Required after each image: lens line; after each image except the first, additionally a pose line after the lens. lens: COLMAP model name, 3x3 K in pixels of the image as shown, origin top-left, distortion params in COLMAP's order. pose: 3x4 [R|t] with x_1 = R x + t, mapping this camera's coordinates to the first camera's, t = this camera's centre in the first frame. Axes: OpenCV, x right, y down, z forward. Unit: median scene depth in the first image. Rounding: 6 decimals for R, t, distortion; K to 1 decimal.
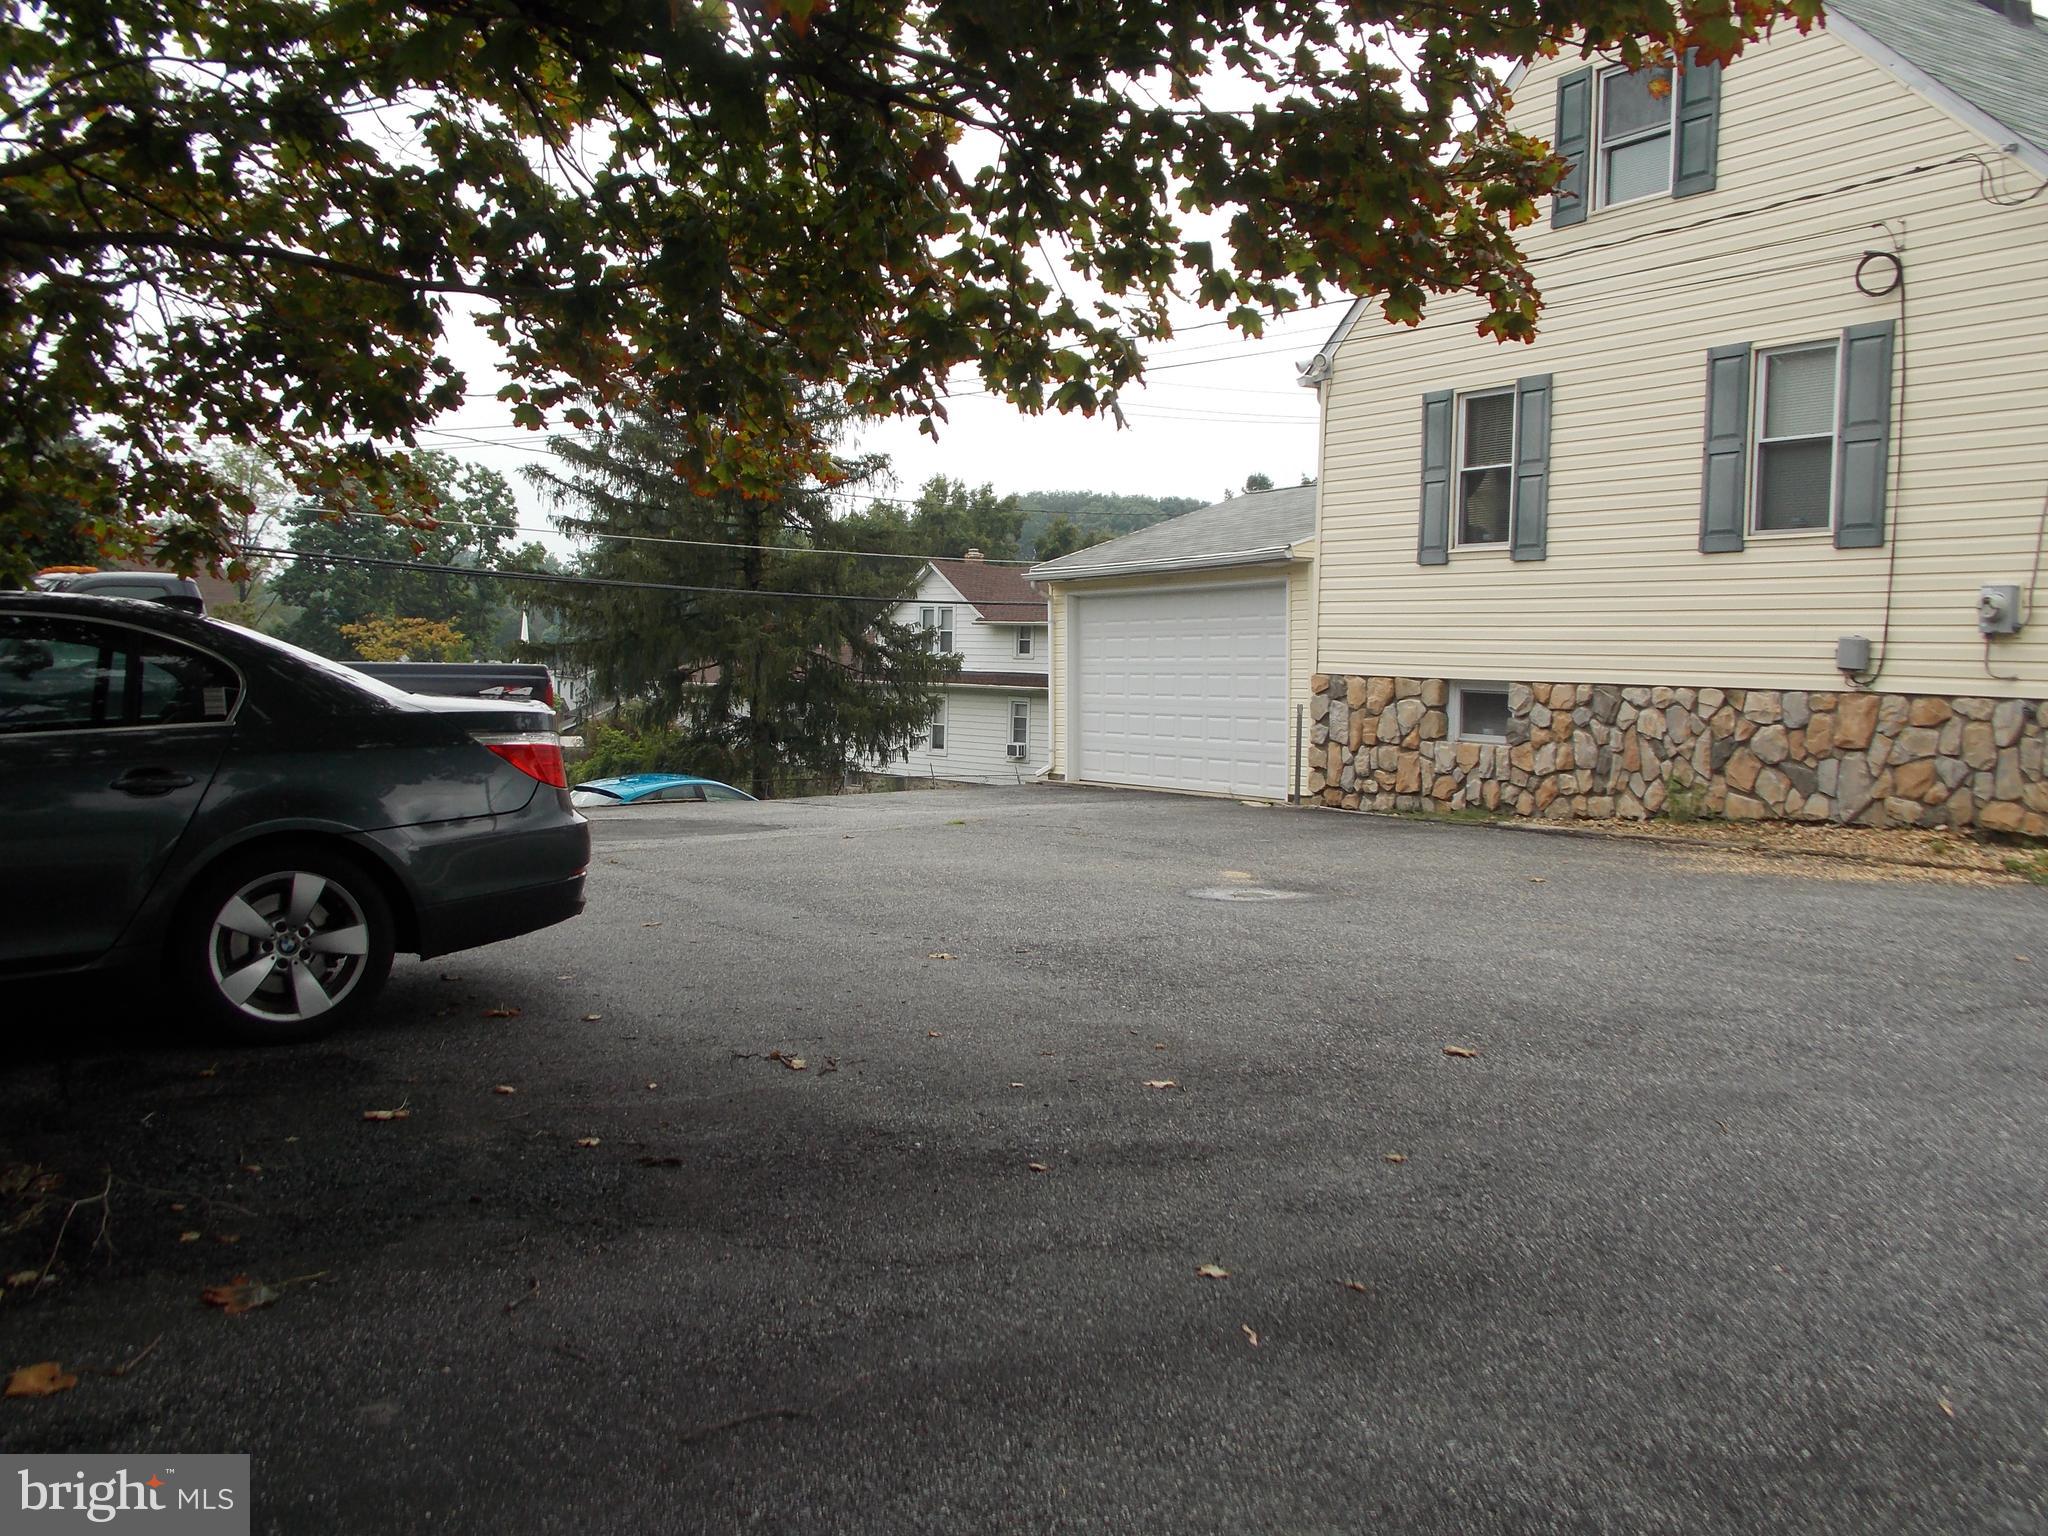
lens RADIAL K [[1878.9, 0, 1014.4], [0, 1878.9, 731.1], [0, 0, 1]] dist [0.032543, -0.027135]
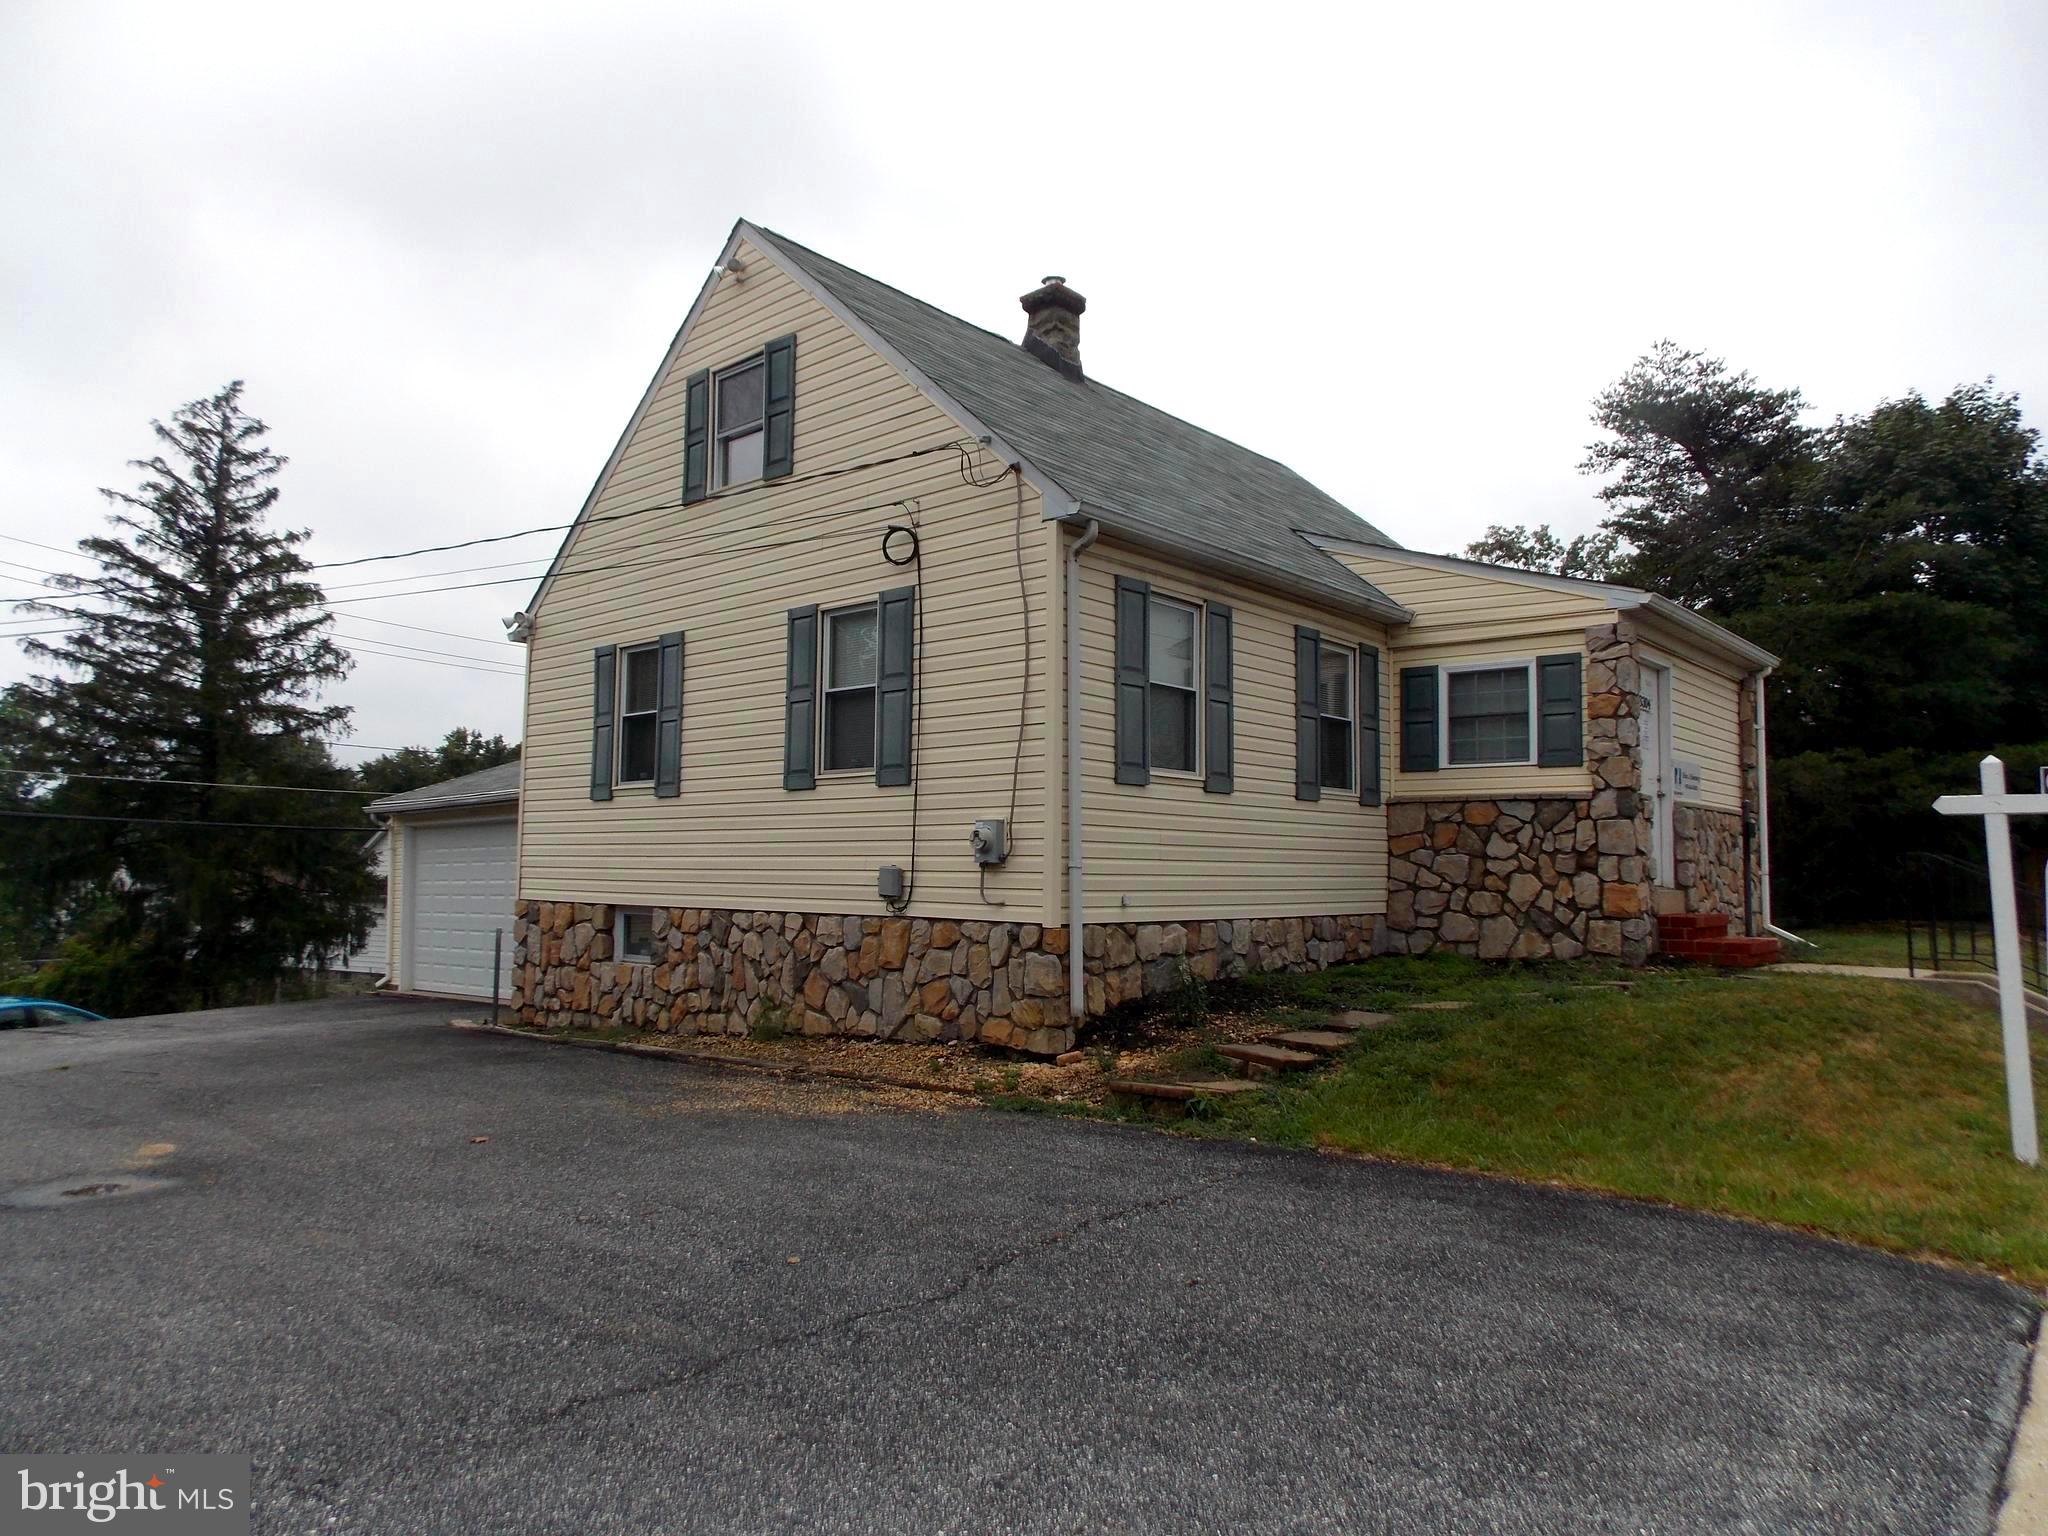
lens RADIAL K [[1344.0, 0, 1015.4], [0, 1344.0, 748.0], [0, 0, 1]] dist [-0.001279, -0.004481]
pose [[0.953400, 0.008497, 0.301589, 0.255814], [0.029187, 0.992317, -0.120227, -0.020290], [-0.300293, 0.123427, 0.945827, 0.210627]]
